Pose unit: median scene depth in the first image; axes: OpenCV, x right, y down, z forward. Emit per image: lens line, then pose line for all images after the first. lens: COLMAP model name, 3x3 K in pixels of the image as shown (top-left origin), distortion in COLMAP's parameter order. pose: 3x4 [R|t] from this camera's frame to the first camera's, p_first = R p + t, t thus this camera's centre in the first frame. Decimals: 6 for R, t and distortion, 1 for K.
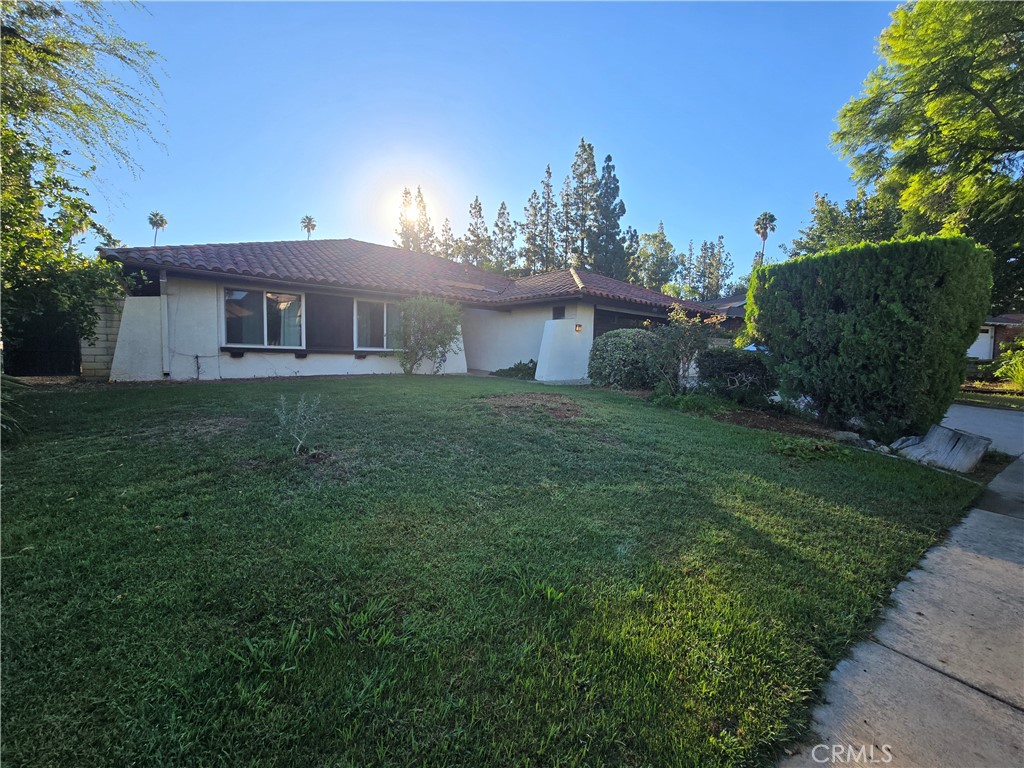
lens RADIAL K [[409.8, 0, 514.2], [0, 409.8, 378.7], [0, 0, 1]] dist [-0.015019, -0.000054]
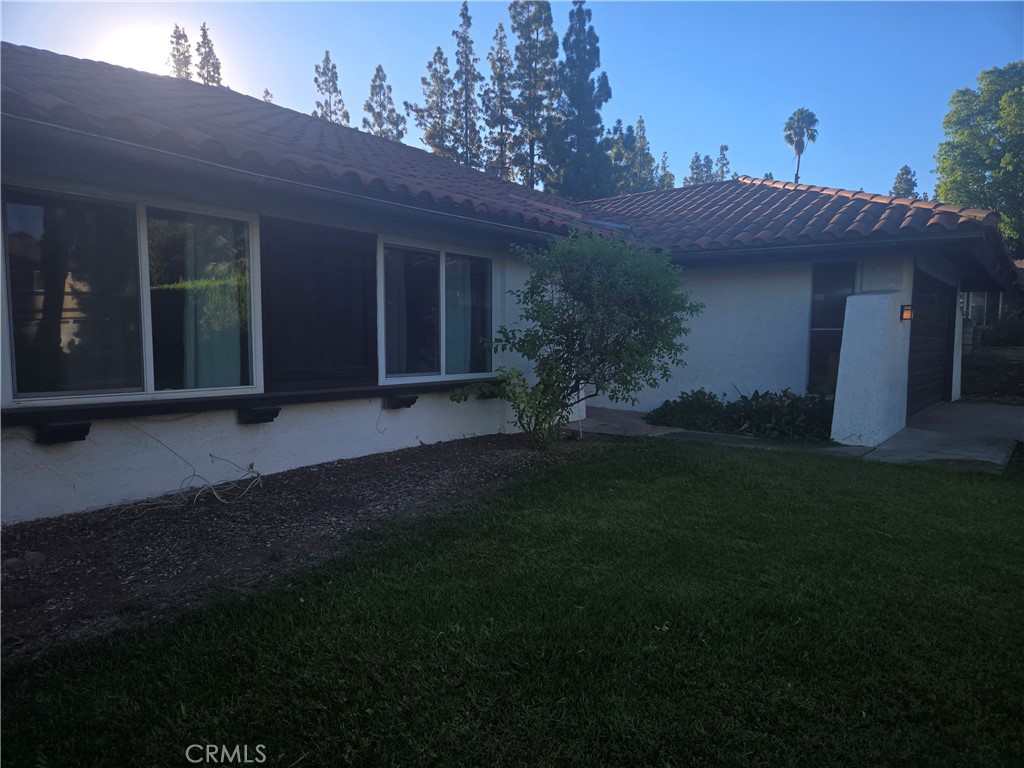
lens RADIAL K [[674.2, 0, 511.7], [0, 674.2, 387.7], [0, 0, 1]] dist [0.031310, -0.020085]
pose [[0.975038, -0.035776, 0.219136, -0.076897], [0.032475, 0.999299, 0.018647, -0.014090], [-0.219650, -0.011065, 0.975516, 0.076955]]
